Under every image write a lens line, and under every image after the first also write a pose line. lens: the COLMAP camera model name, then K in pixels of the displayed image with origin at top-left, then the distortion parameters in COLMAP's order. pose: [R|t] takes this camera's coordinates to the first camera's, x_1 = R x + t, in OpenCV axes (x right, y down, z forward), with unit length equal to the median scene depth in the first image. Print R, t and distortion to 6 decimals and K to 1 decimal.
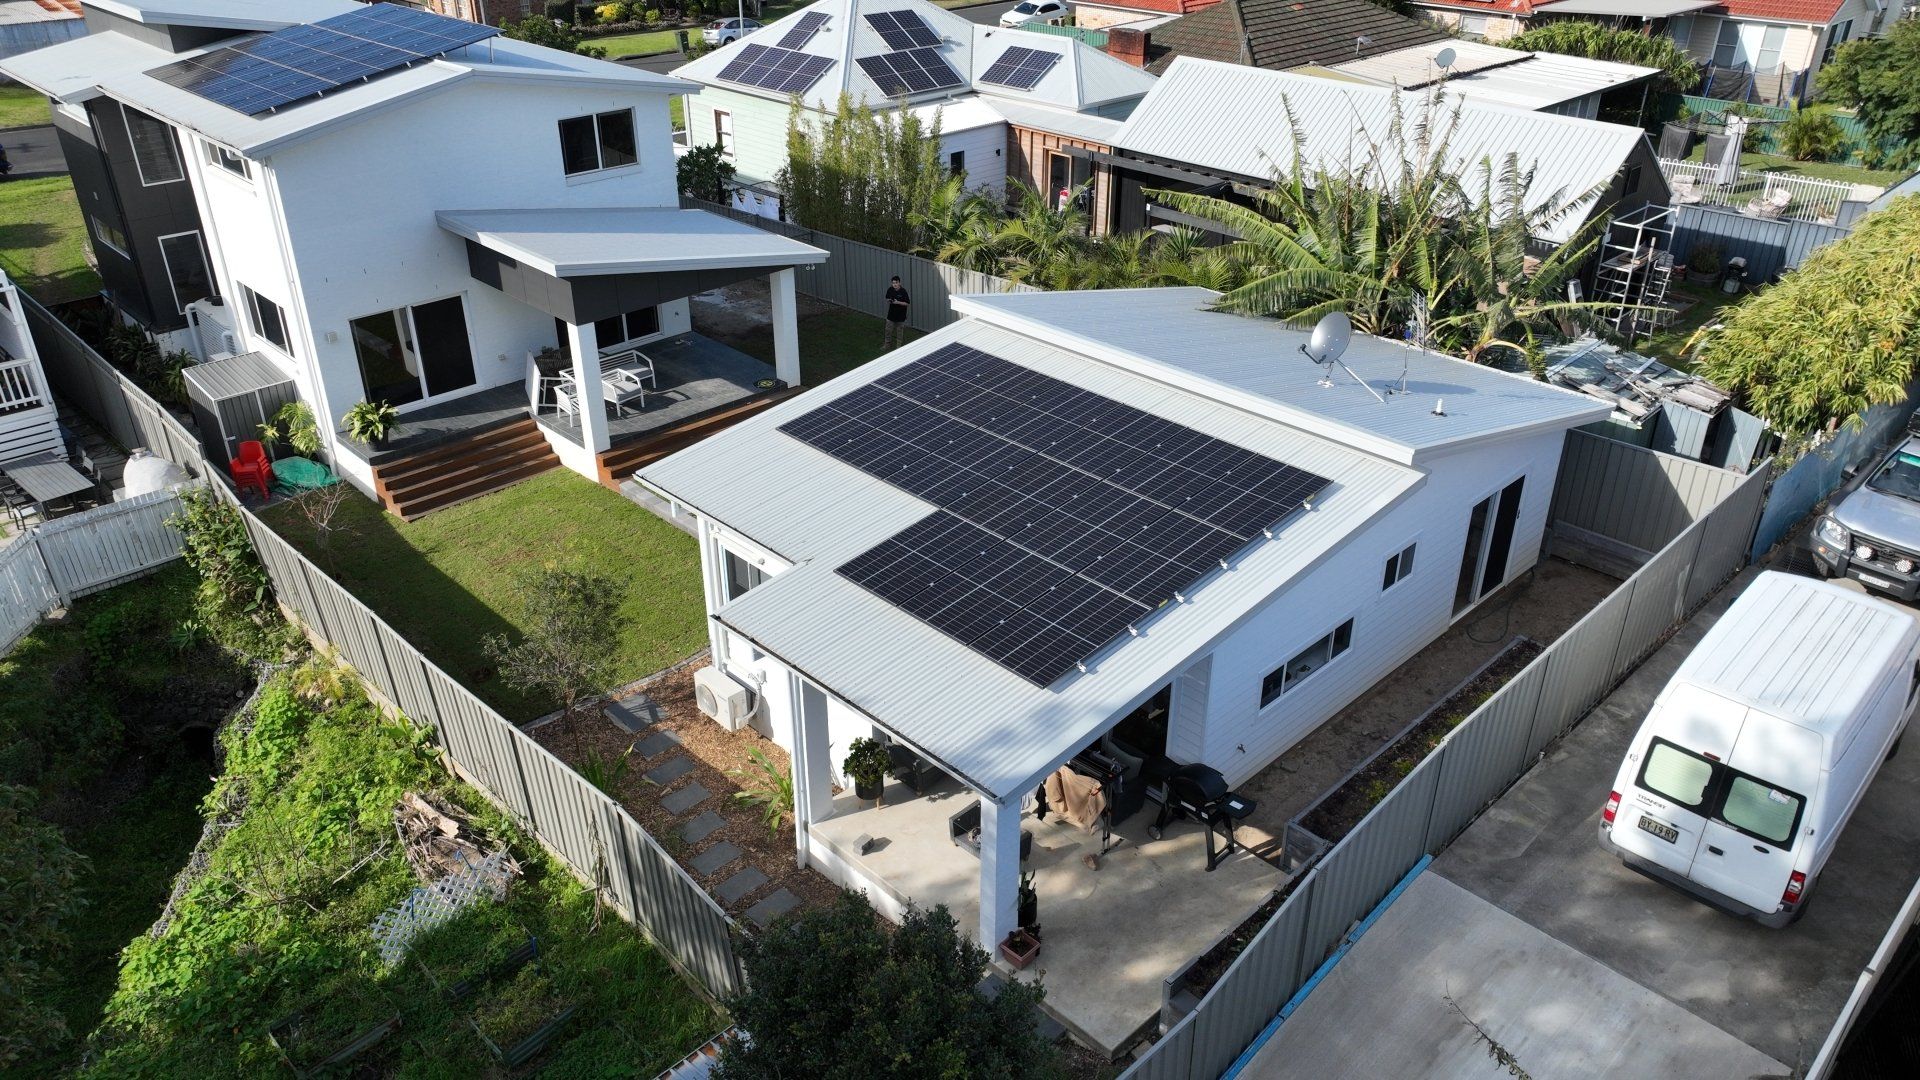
lens RADIAL K [[1395.9, 0, 960.0], [0, 1395.9, 540.0], [0, 0, 1]] dist [-0.002481, 0.008537]
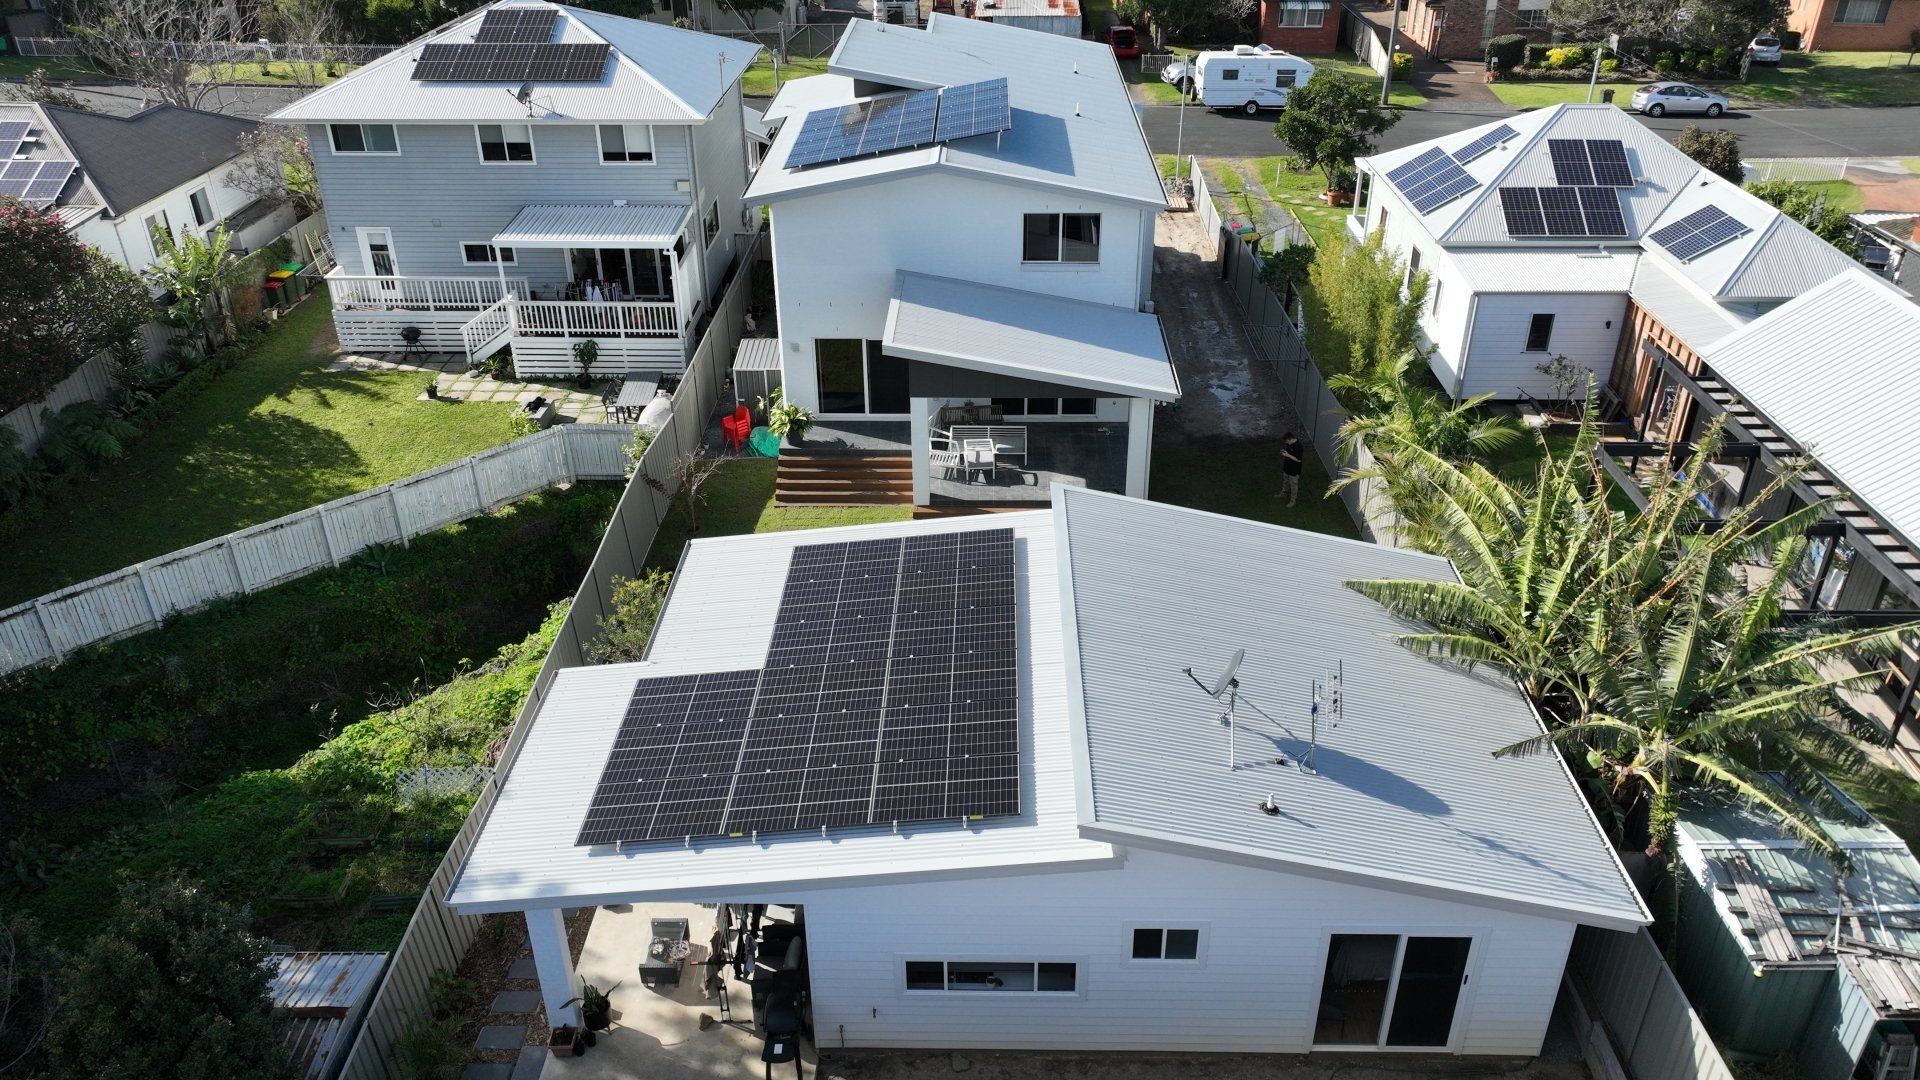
lens RADIAL K [[1362.1, 0, 960.0], [0, 1362.1, 540.0], [0, 0, 1]] dist [0.023671, 0.001030]
pose [[0.704855, 0.350370, -0.616783, 0.444471], [-0.336258, 0.930636, 0.144384, -0.199322], [0.624588, 0.105628, 0.773778, 0.151156]]
